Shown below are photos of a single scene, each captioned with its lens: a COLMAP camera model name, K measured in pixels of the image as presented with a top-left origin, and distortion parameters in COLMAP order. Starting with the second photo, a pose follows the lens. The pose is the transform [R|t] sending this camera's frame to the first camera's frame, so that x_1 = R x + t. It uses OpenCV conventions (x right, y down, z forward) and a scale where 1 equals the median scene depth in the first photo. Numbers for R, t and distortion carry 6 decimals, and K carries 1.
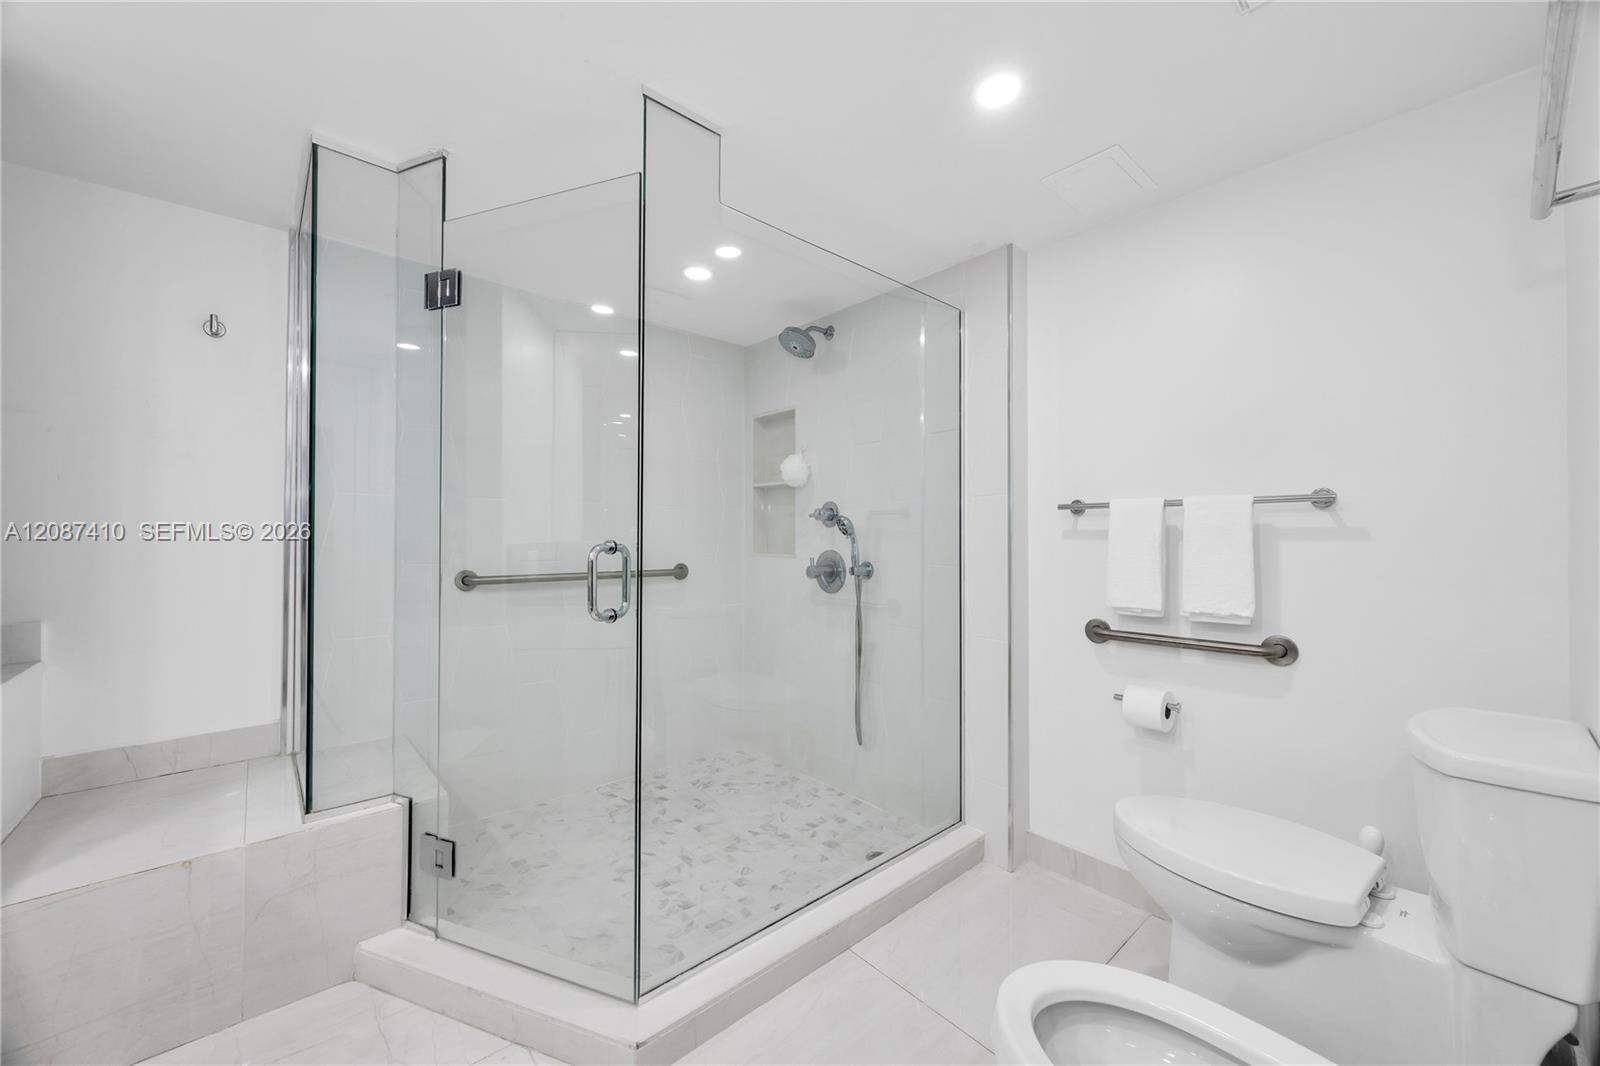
lens RADIAL K [[607.1, 0, 795.1], [0, 607.1, 532.8], [0, 0, 1]] dist [-0.000720, 0.000678]
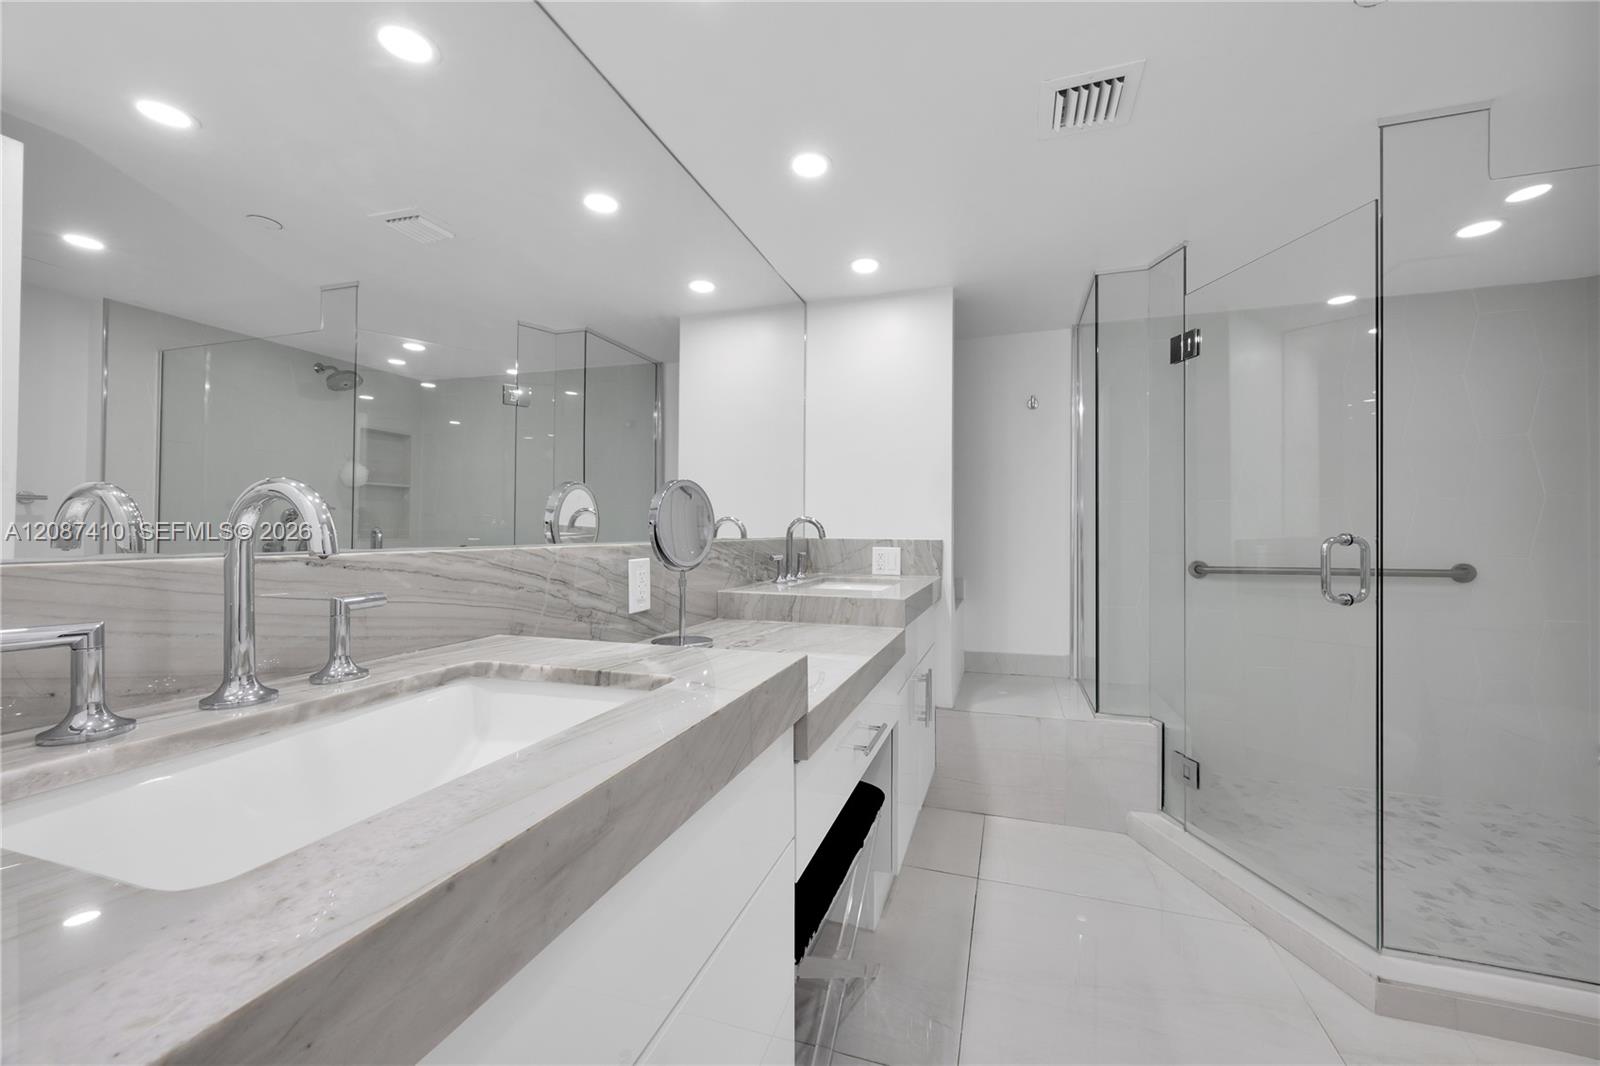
lens RADIAL K [[607.1, 0, 803.1], [0, 607.1, 531.1], [0, 0, 1]] dist [-0.000720, 0.000678]
pose [[0.499947, -0.007652, -0.866022, 0.136906], [0.006457, 0.999966, -0.005108, 0.005789], [0.866032, -0.003038, 0.499979, -0.354881]]
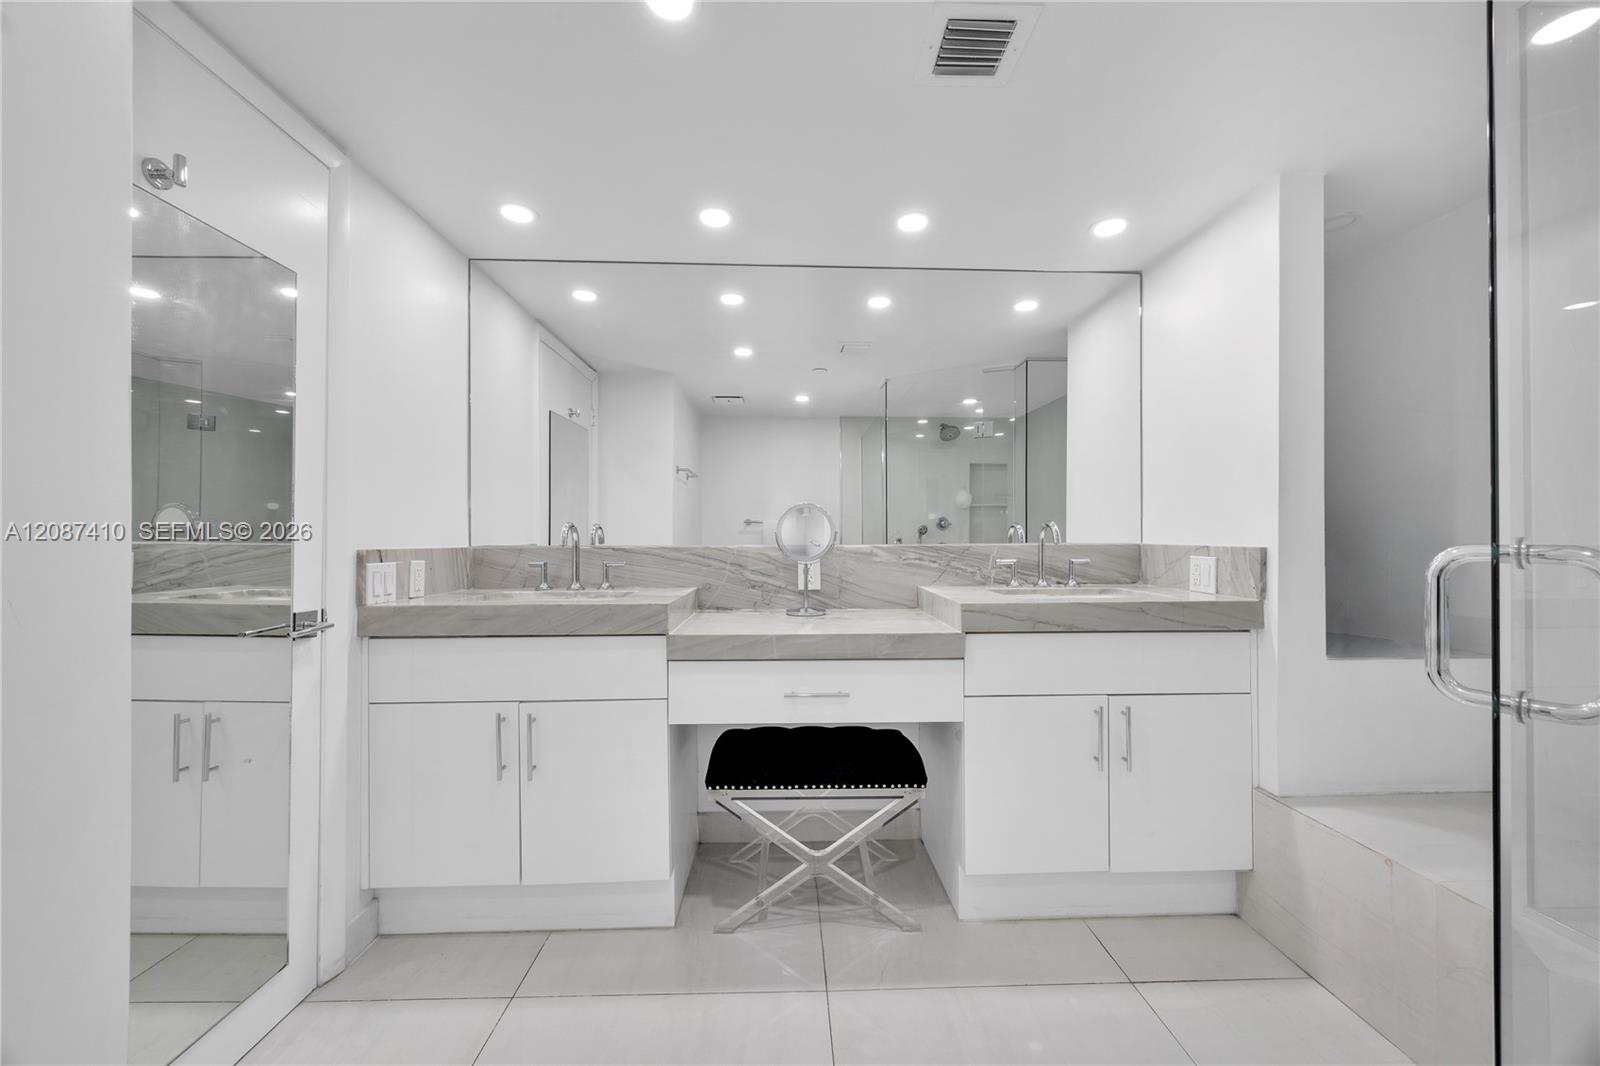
lens RADIAL K [[607.1, 0, 804.9], [0, 607.1, 537.7], [0, 0, 1]] dist [-0.000720, 0.000678]
pose [[-0.637108, -0.008501, -0.770728, 0.380763], [0.002047, 0.999917, -0.012720, 0.022782], [0.770772, -0.009682, -0.637037, 1.225714]]
